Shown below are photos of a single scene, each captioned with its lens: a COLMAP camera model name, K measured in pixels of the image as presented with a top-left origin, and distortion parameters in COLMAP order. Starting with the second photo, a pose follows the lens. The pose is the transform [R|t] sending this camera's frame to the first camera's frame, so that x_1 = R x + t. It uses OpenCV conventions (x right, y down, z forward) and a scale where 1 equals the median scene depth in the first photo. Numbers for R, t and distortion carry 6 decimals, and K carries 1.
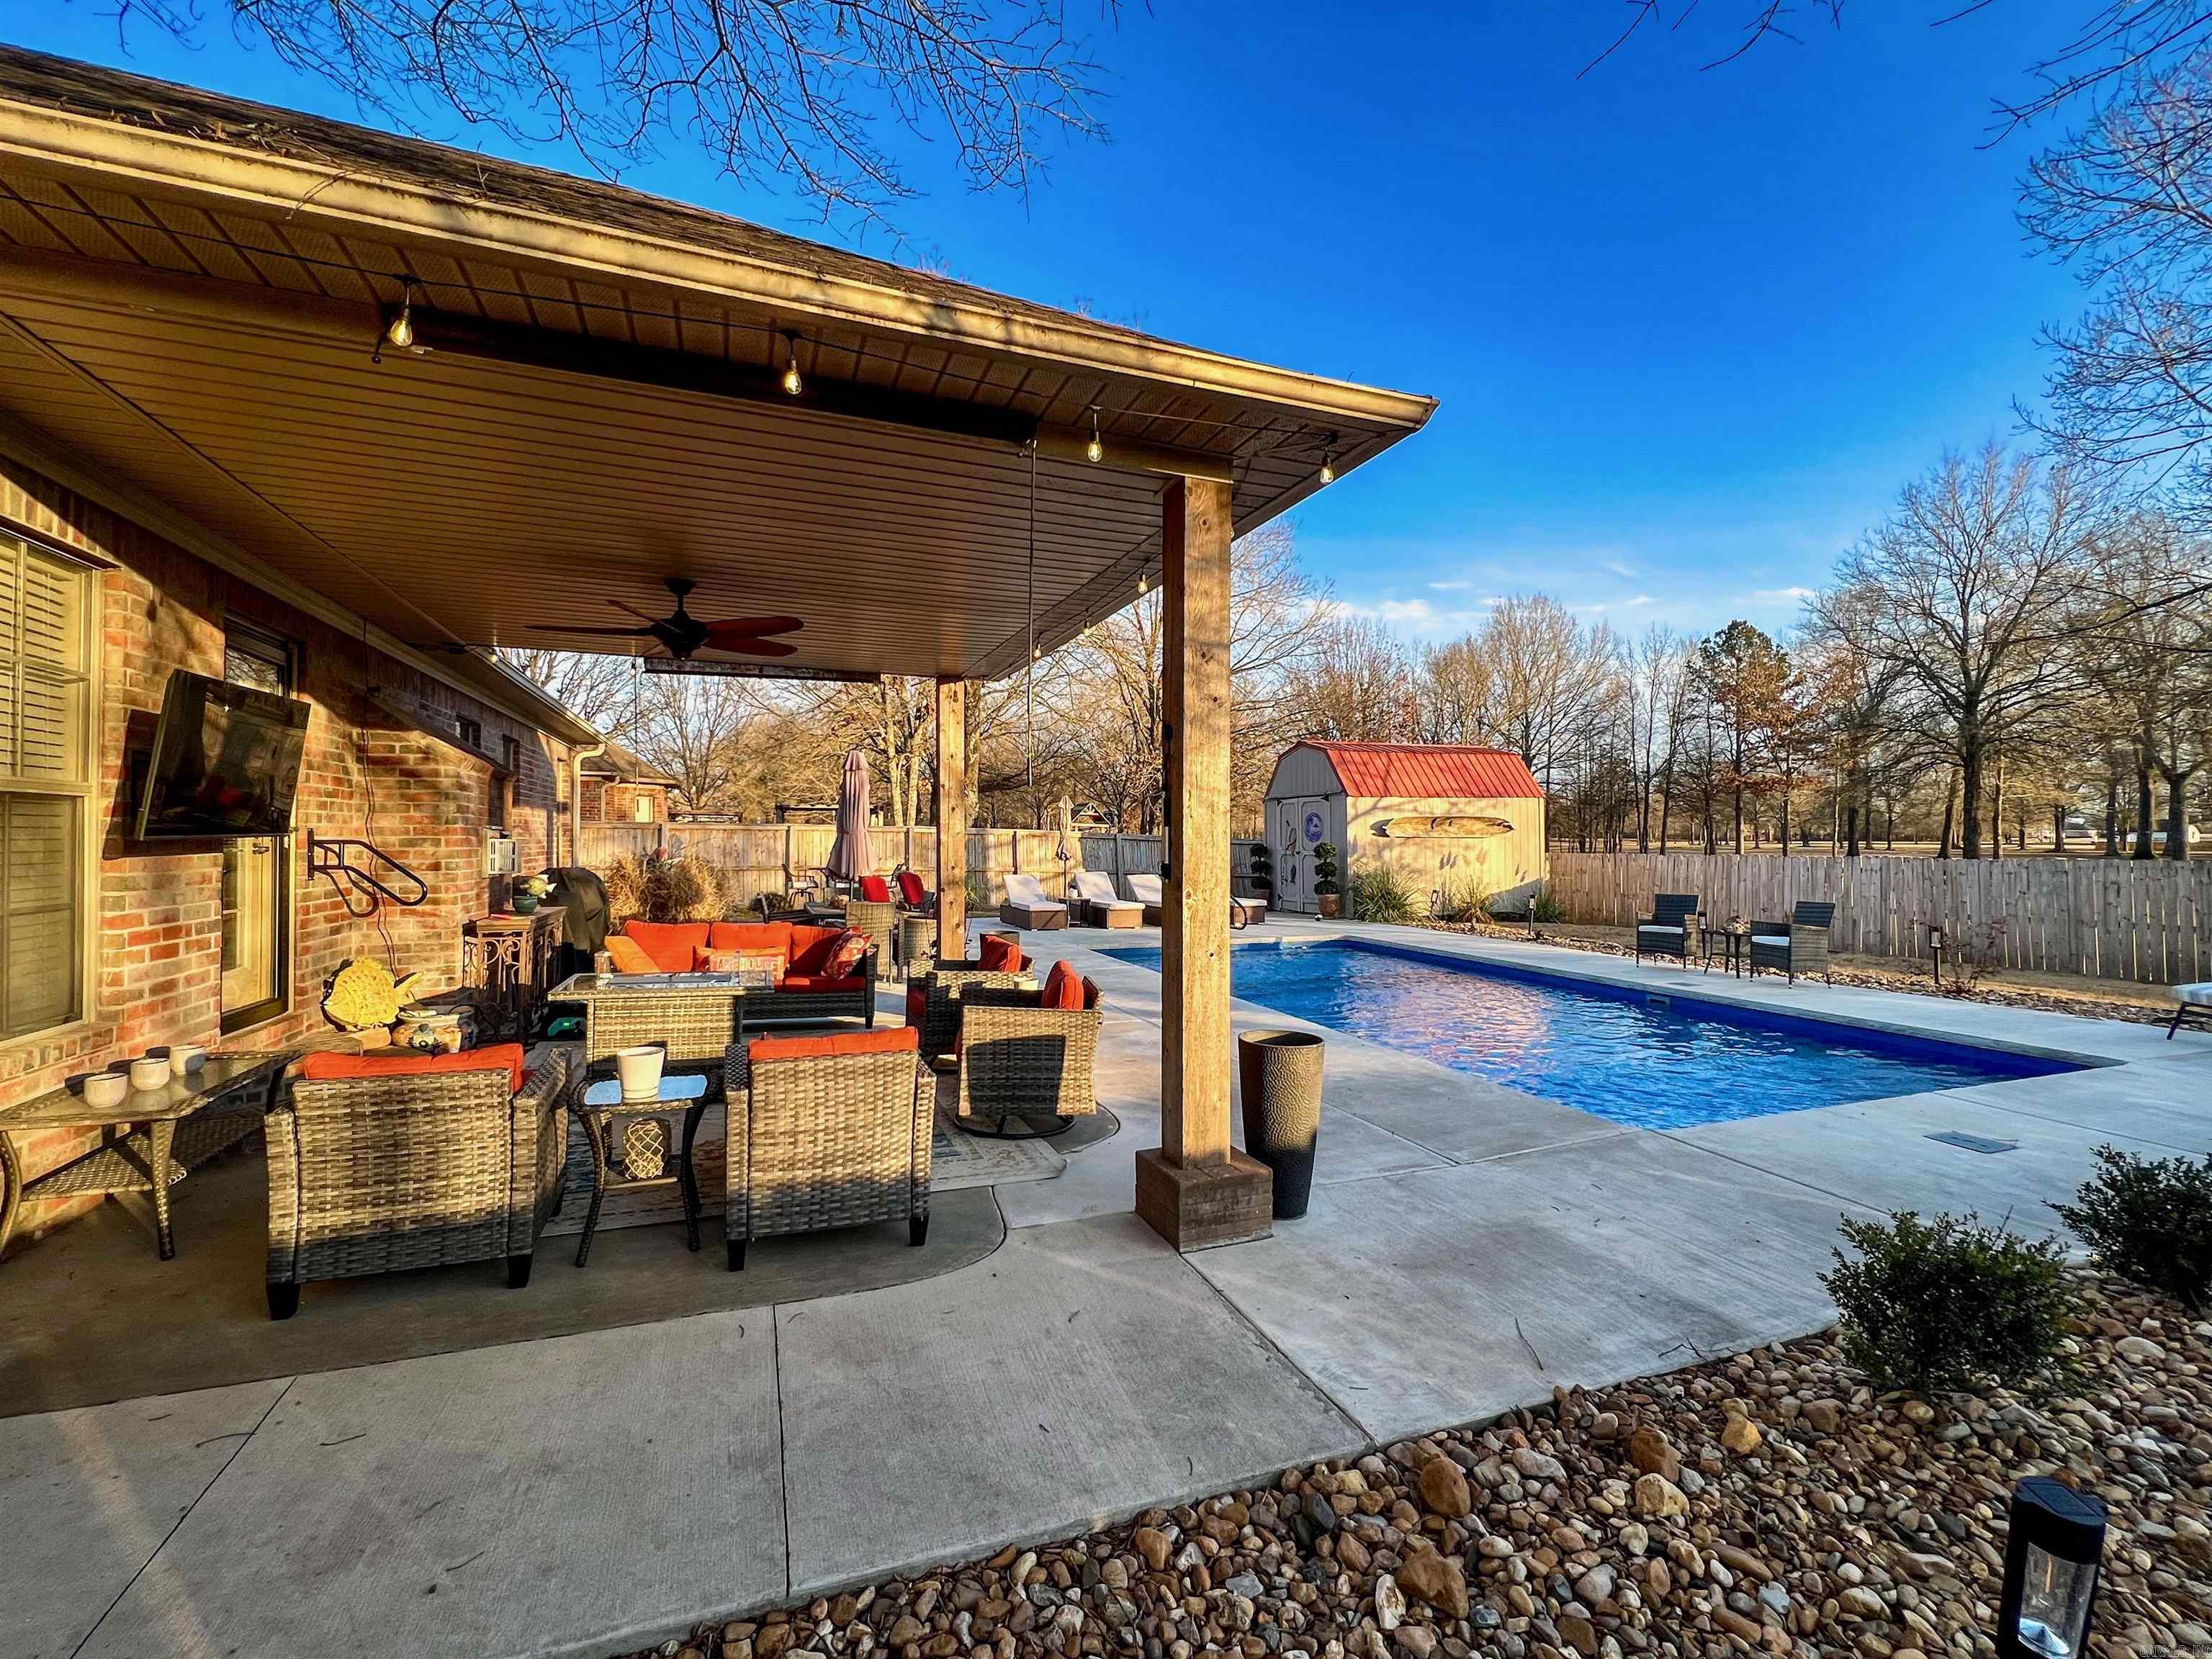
lens RADIAL K [[950.2, 0, 1104.7], [0, 950.2, 834.0], [0, 0, 1]] dist [-0.002253, -0.000401]
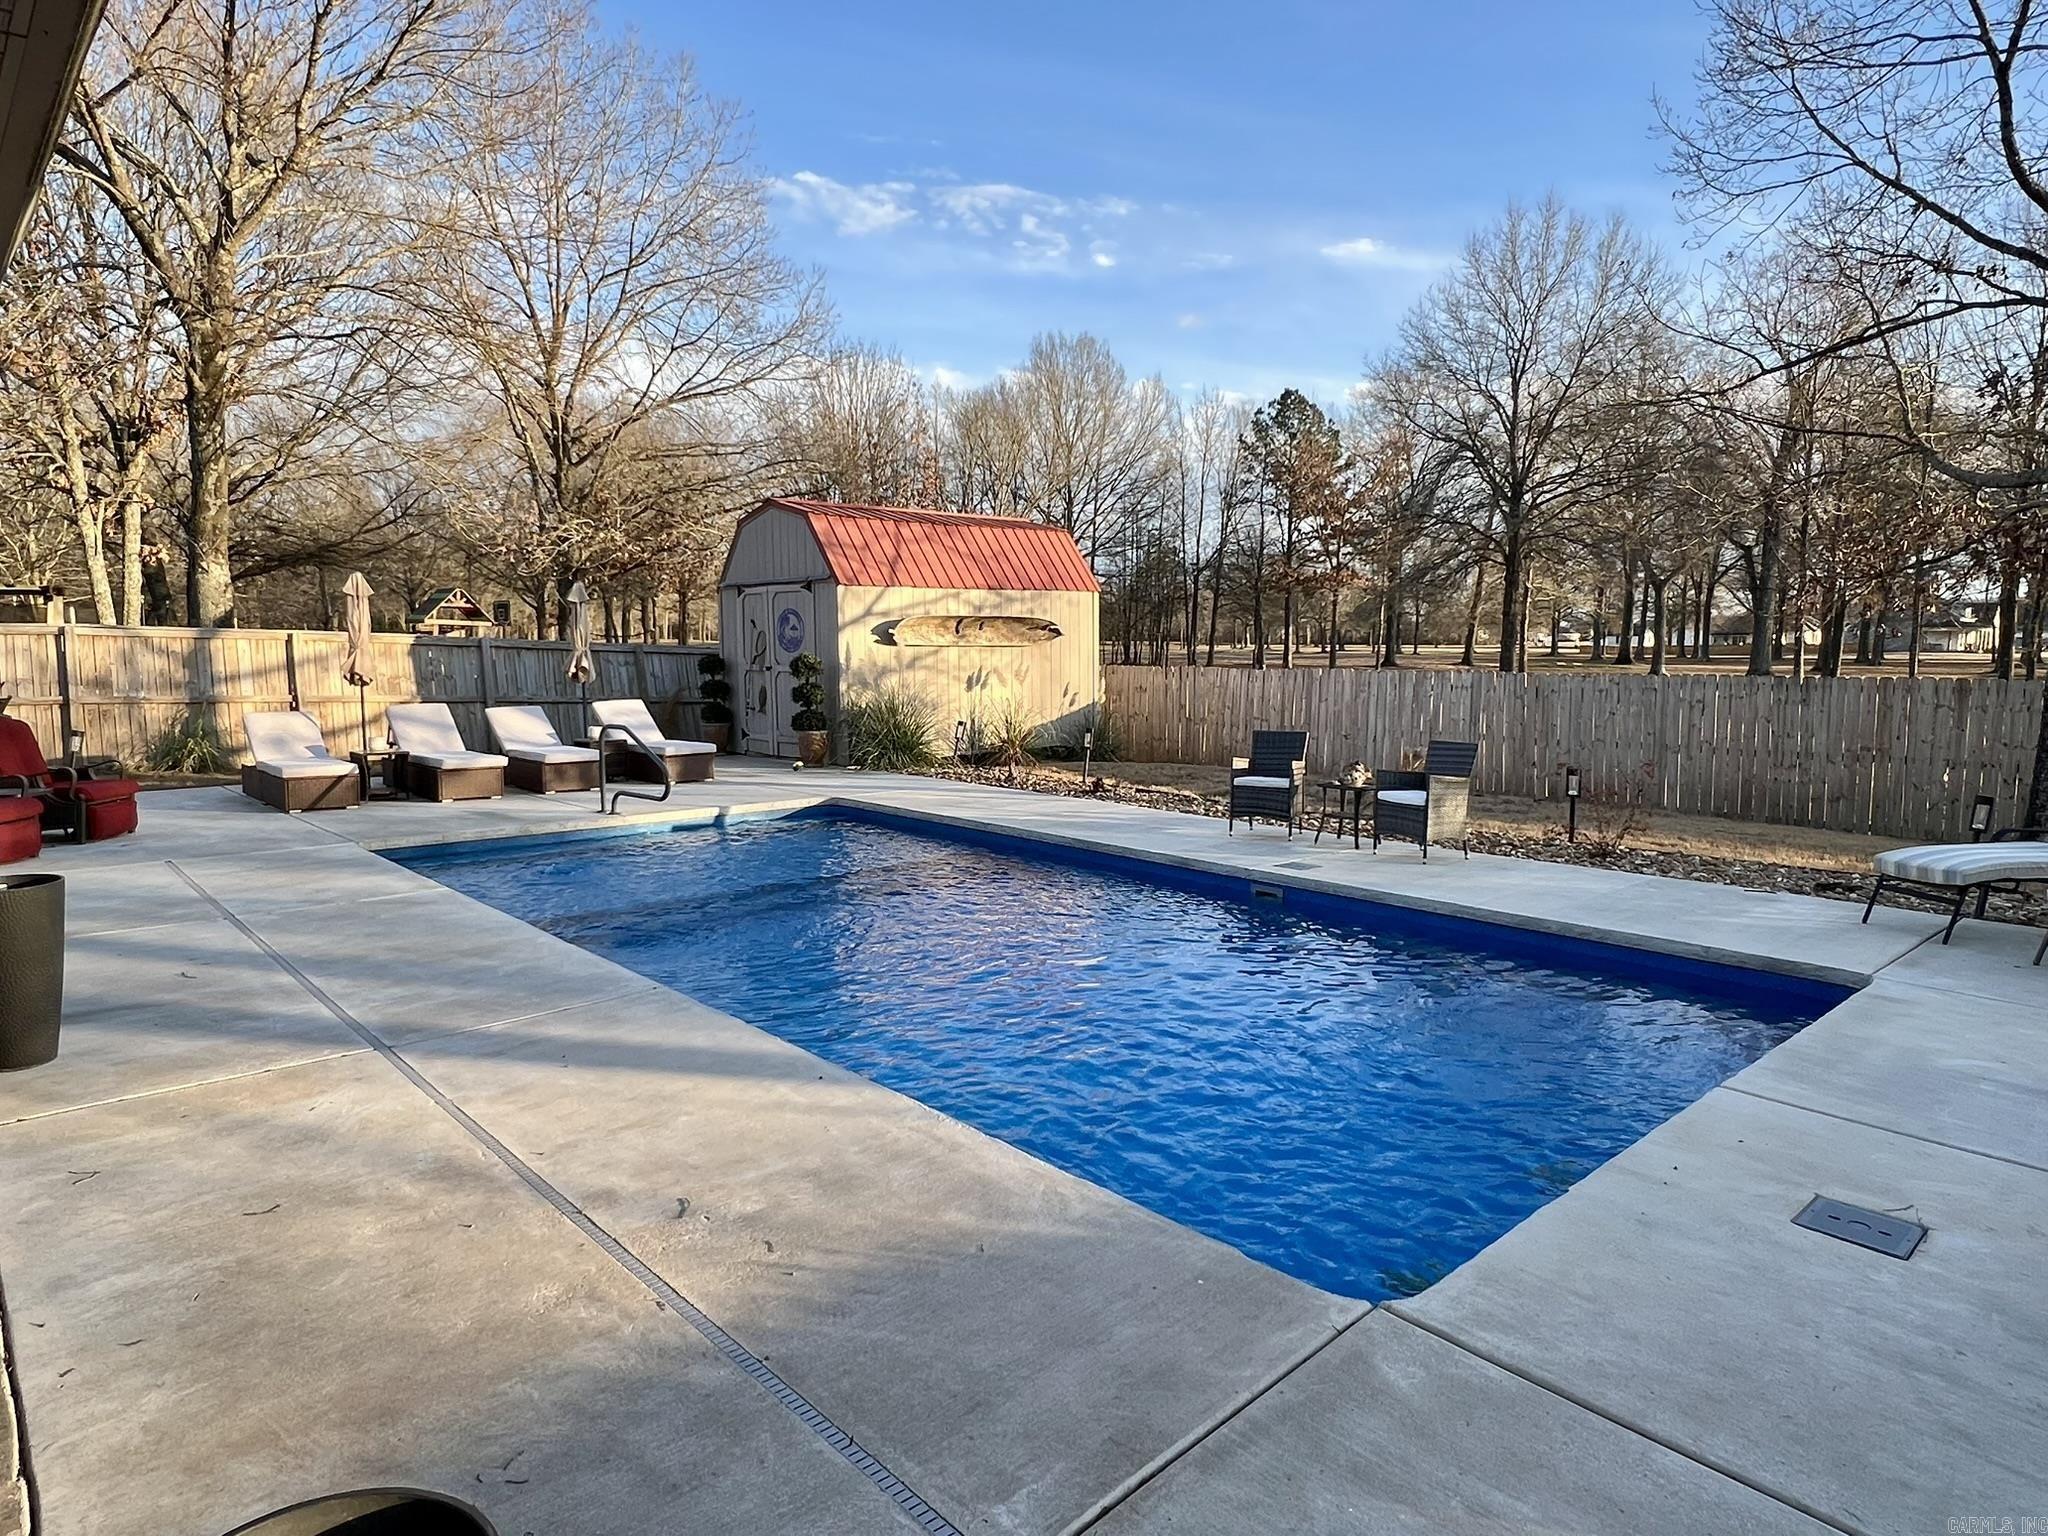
lens RADIAL K [[1201.7, 0, 1019.3], [0, 1201.7, 784.3], [0, 0, 1]] dist [0.007962, -0.009414]
pose [[0.928215, -0.041659, 0.369705, 0.051055], [-0.004698, 0.992320, 0.123612, -0.004599], [-0.372015, -0.116475, 0.920890, 0.142340]]
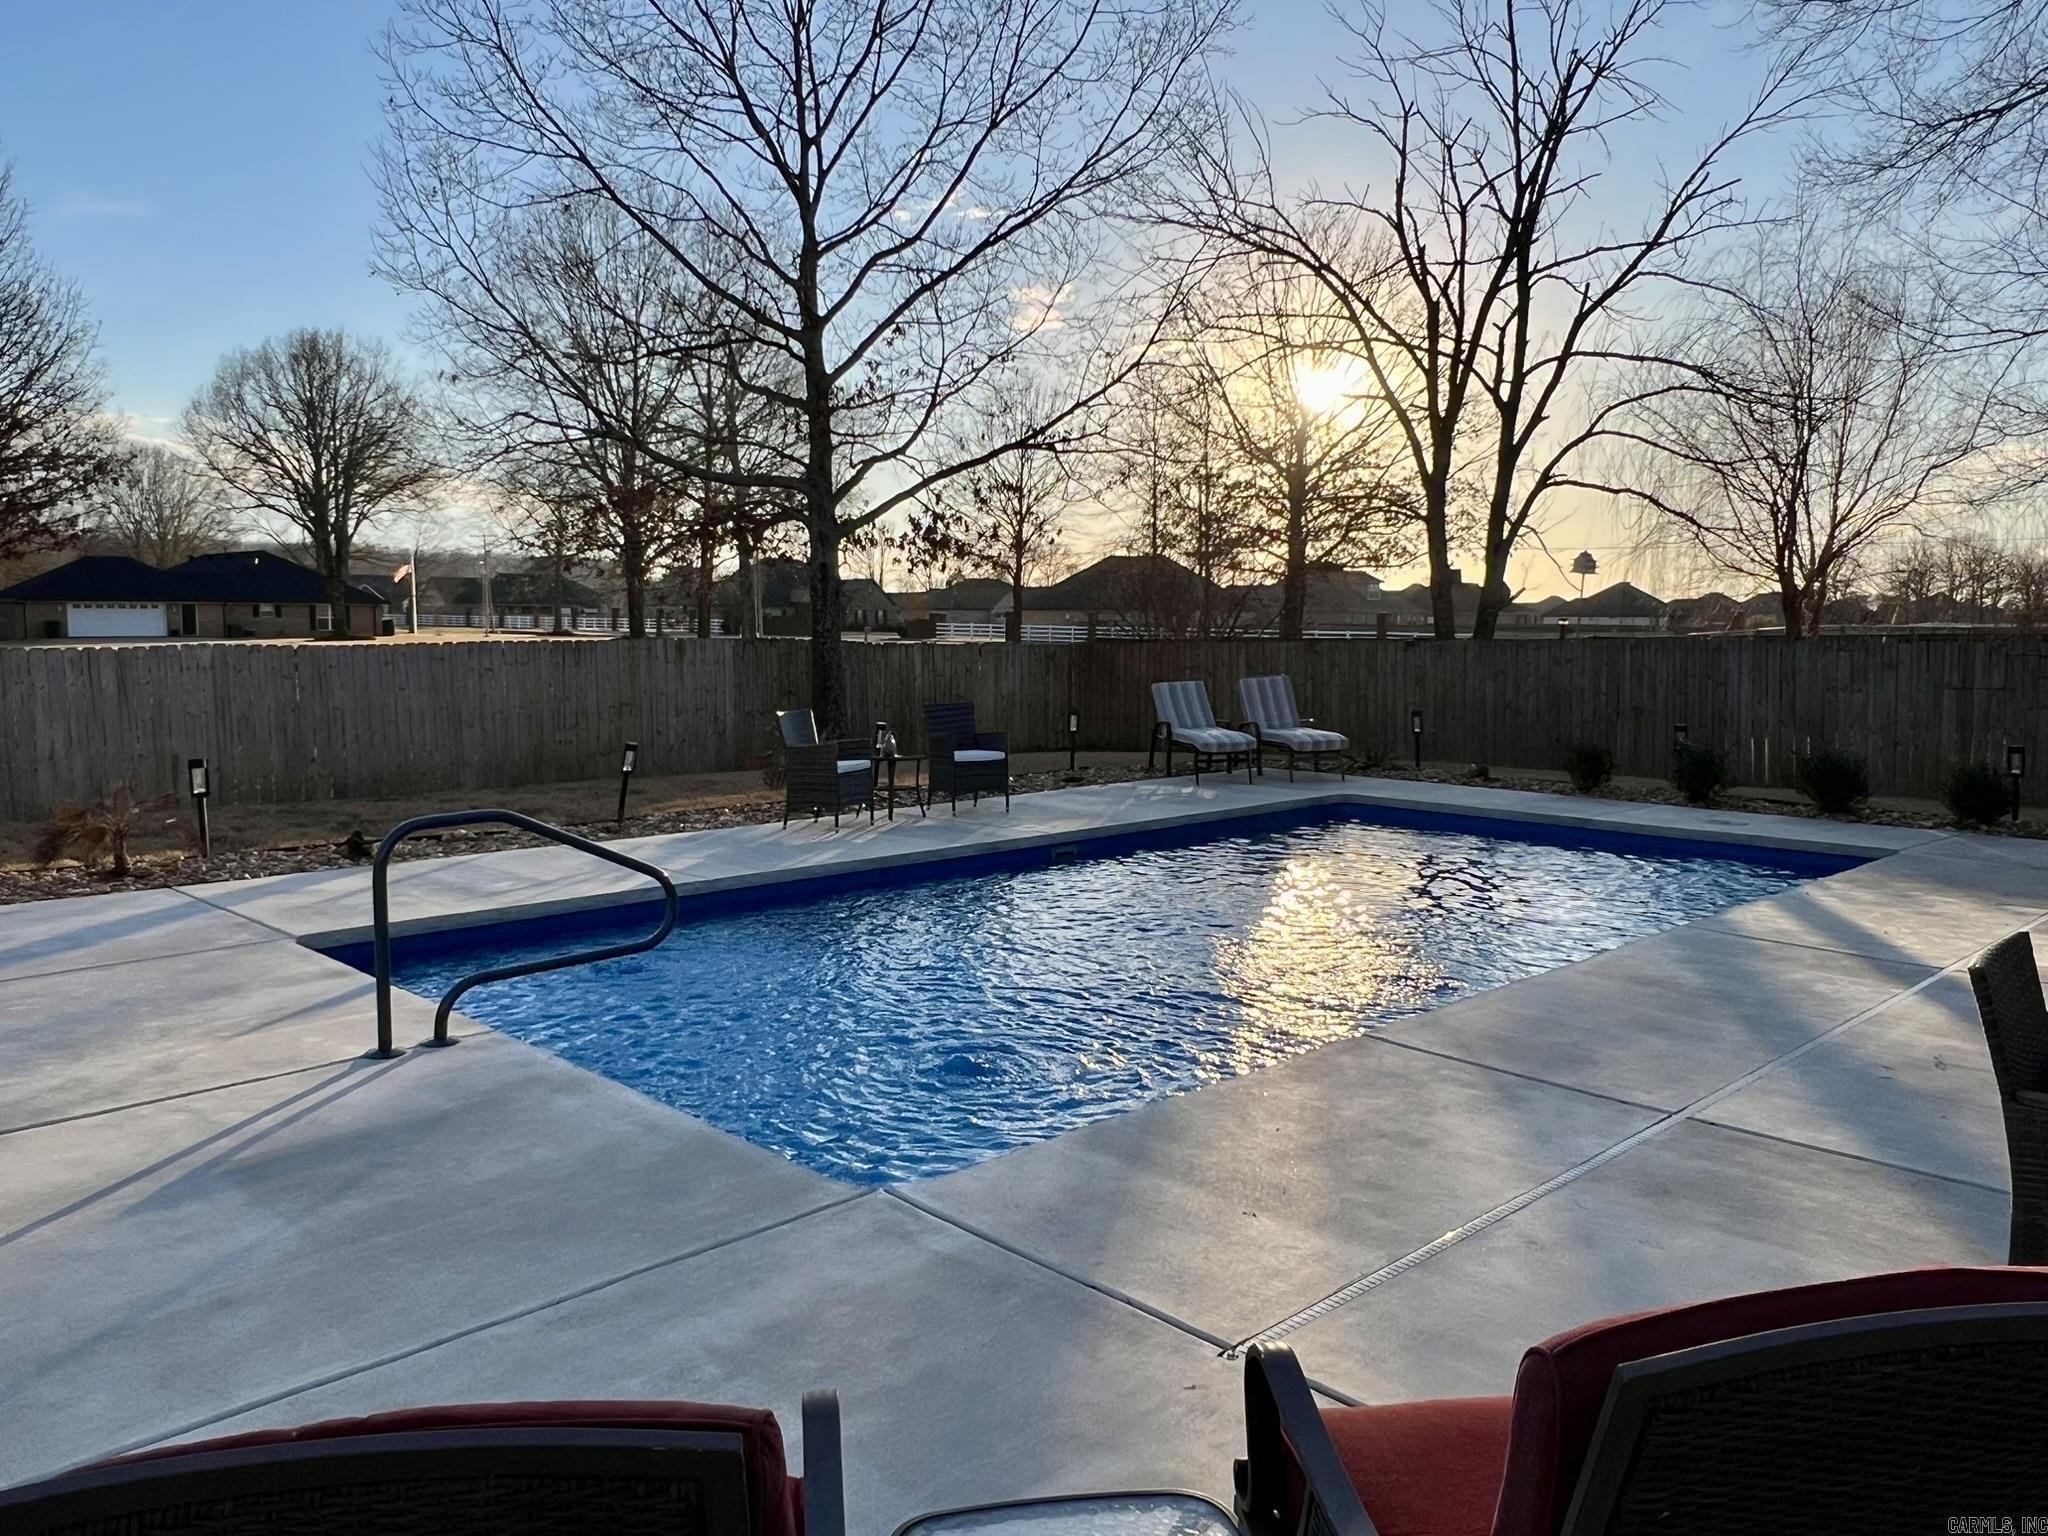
lens RADIAL K [[1508.9, 0, 1028.1], [0, 1508.9, 770.3], [0, 0, 1]] dist [0.001245, 0.004579]
pose [[-0.398343, -0.099382, 0.911837, -0.217743], [-0.014153, 0.994661, 0.102226, -0.000350], [-0.917128, 0.027816, -0.397622, 0.758338]]
